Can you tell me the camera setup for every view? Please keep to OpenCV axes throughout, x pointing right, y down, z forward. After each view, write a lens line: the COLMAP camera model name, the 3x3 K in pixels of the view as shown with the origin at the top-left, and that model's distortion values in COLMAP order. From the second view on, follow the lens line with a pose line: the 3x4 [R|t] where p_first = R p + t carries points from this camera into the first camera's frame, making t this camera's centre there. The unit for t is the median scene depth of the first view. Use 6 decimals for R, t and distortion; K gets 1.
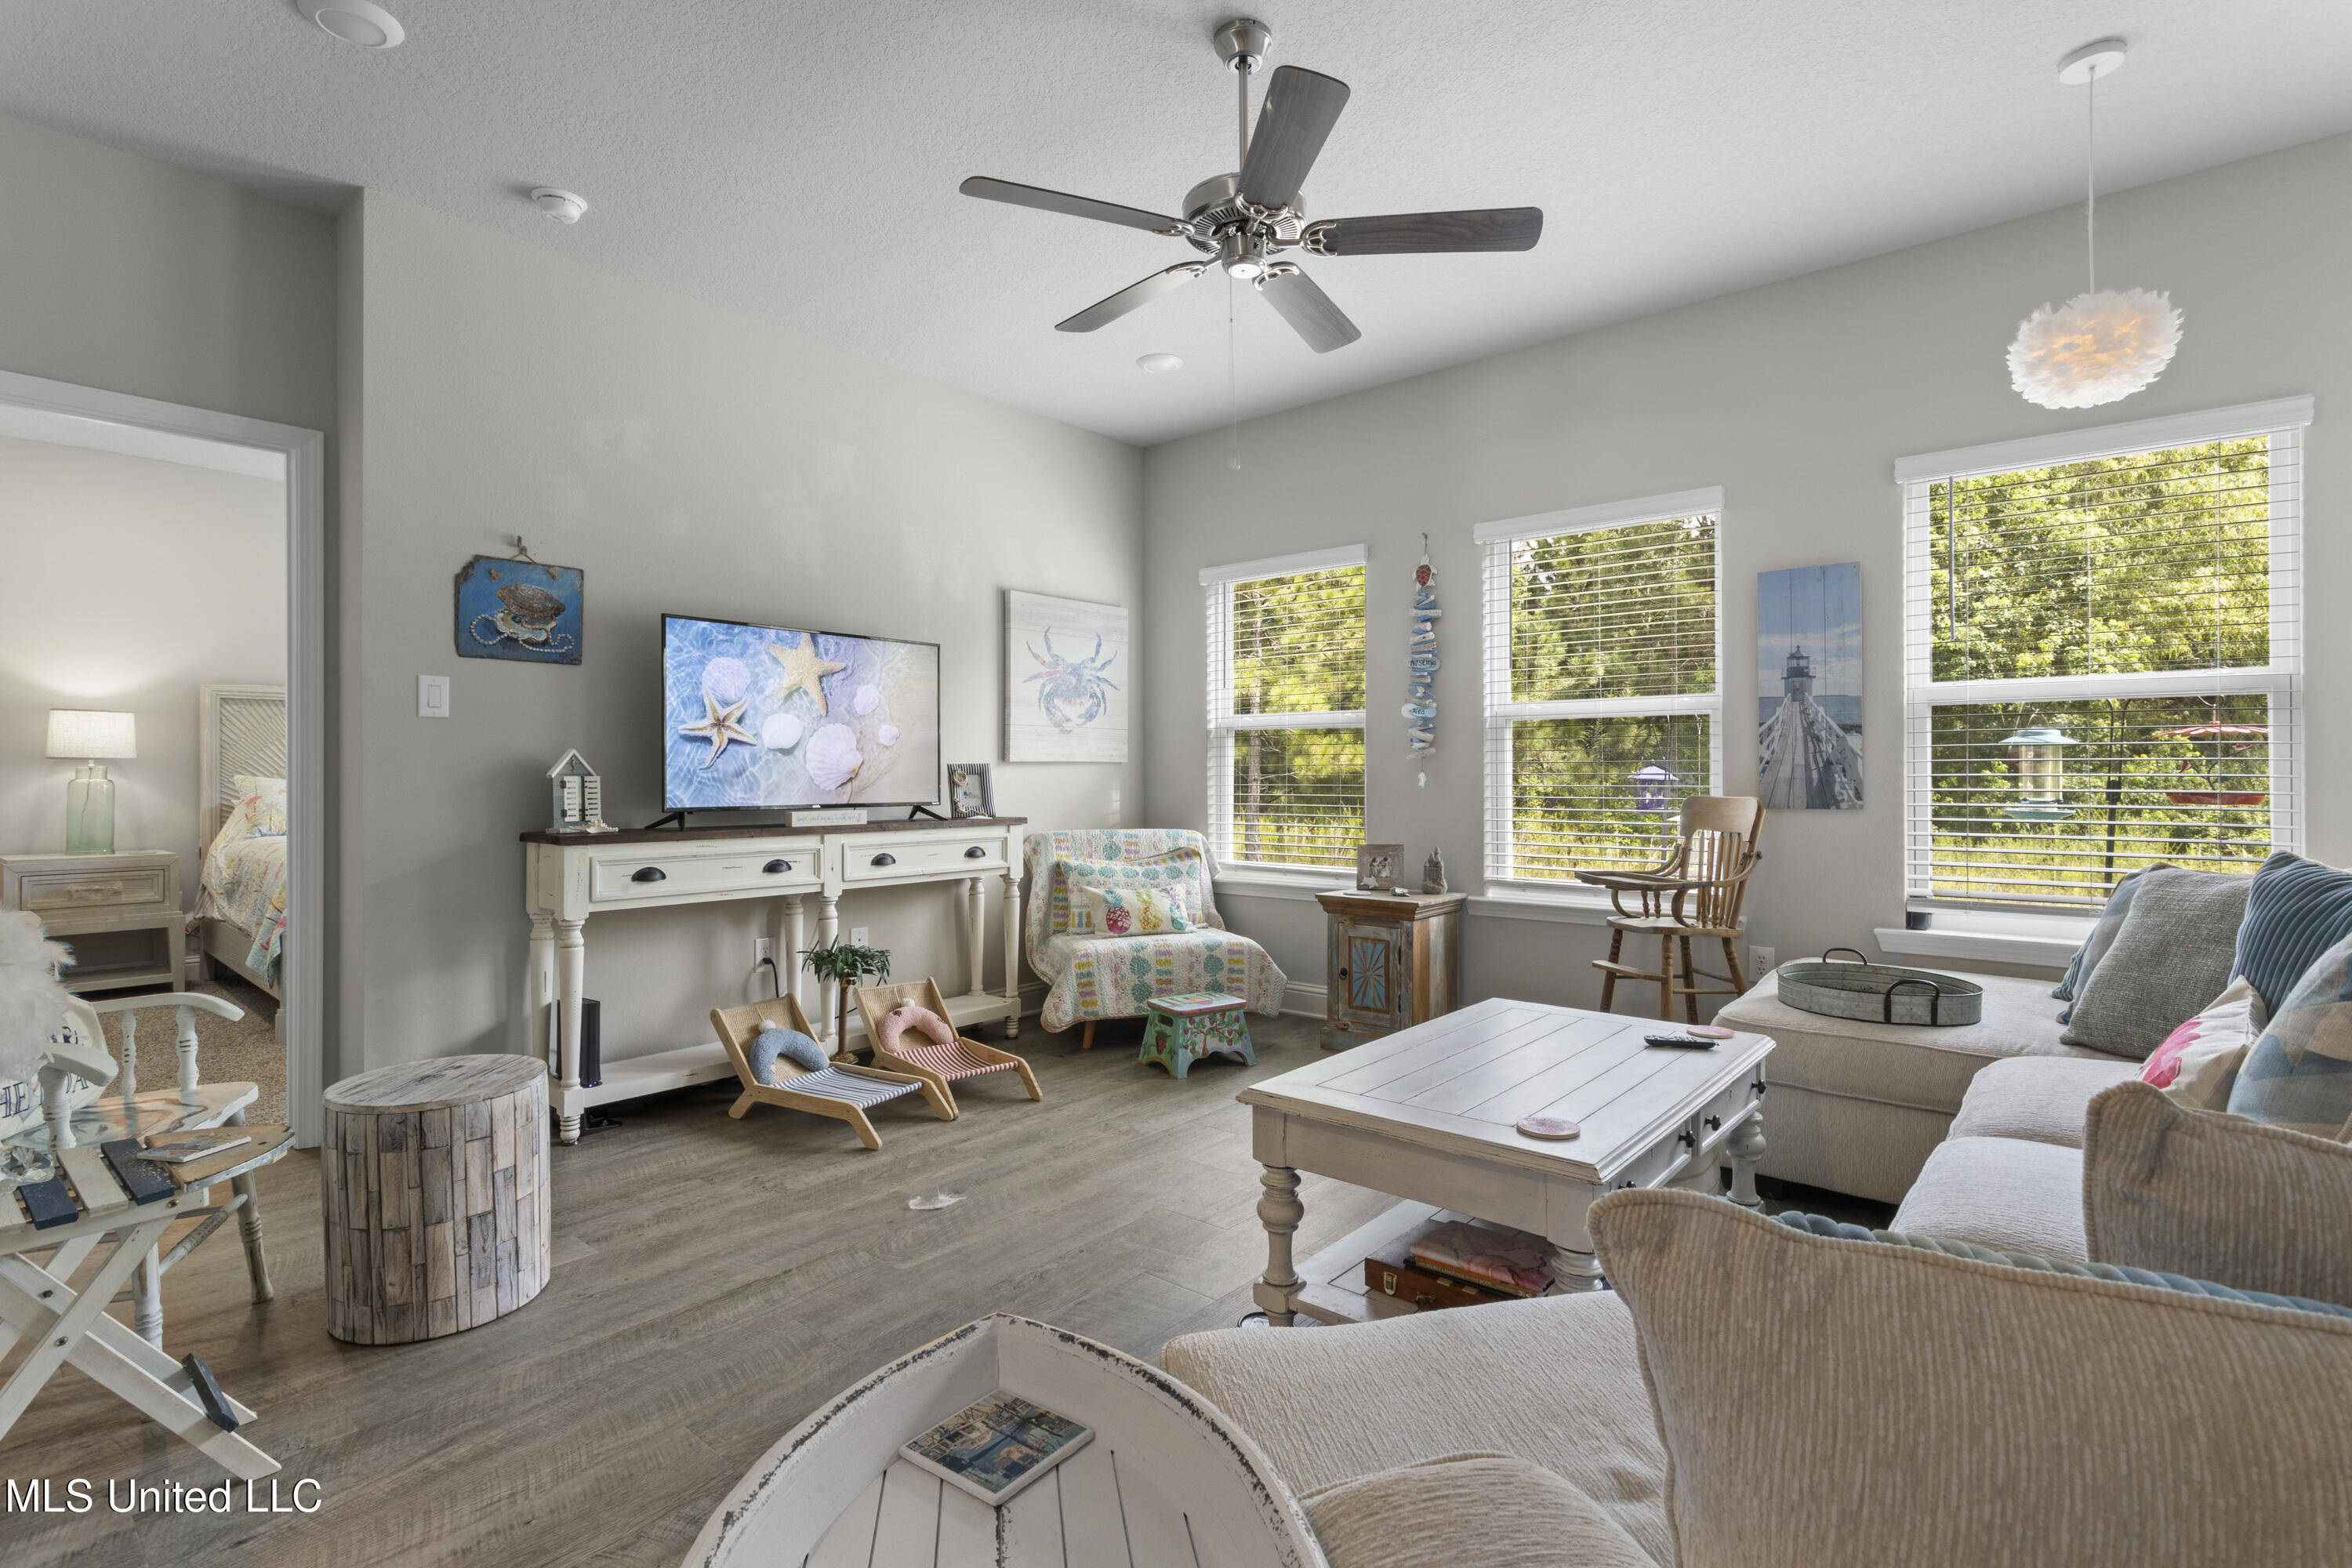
lens RADIAL K [[1100.9, 0, 1176.0], [0, 1100.9, 784.0], [0, 0, 1]] dist [-0.003055, 0.000829]
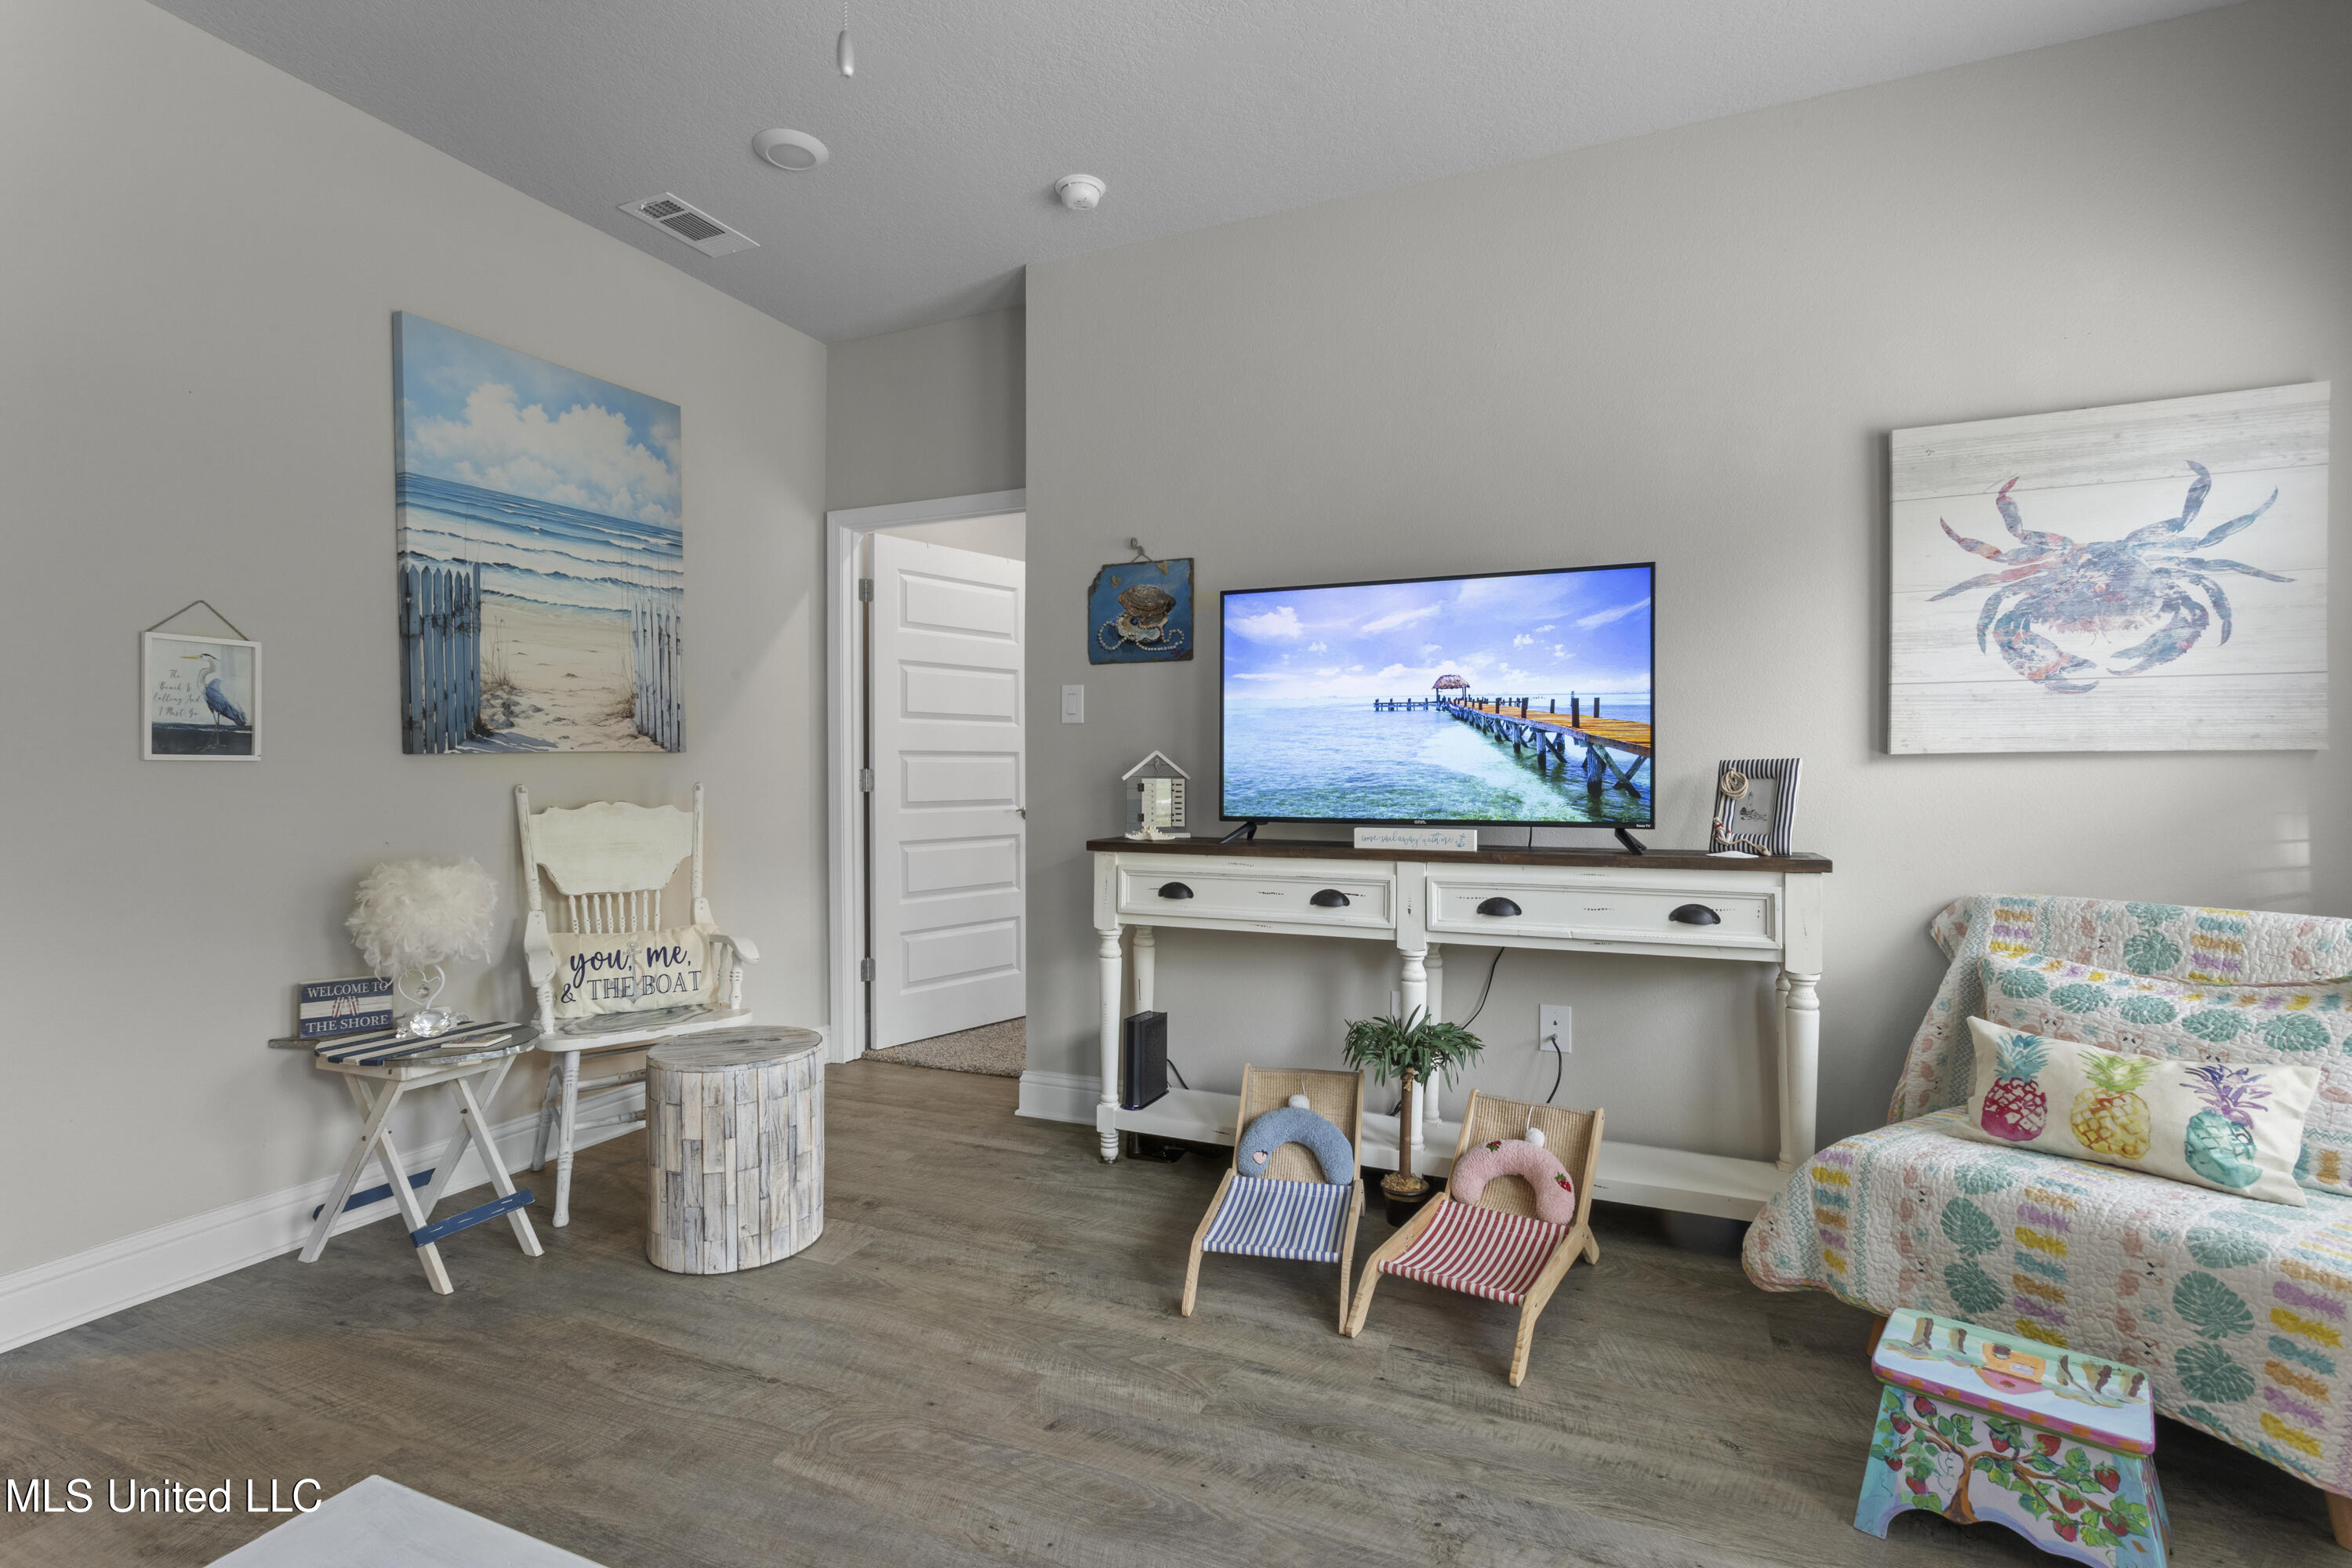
lens RADIAL K [[1100.9, 0, 1176.0], [0, 1100.9, 784.0], [0, 0, 1]] dist [-0.003055, 0.000829]
pose [[0.289094, 0.009743, -0.957251, 0.326521], [-0.009344, 0.999929, 0.007355, -0.008474], [0.957255, 0.006819, 0.289165, 0.658734]]
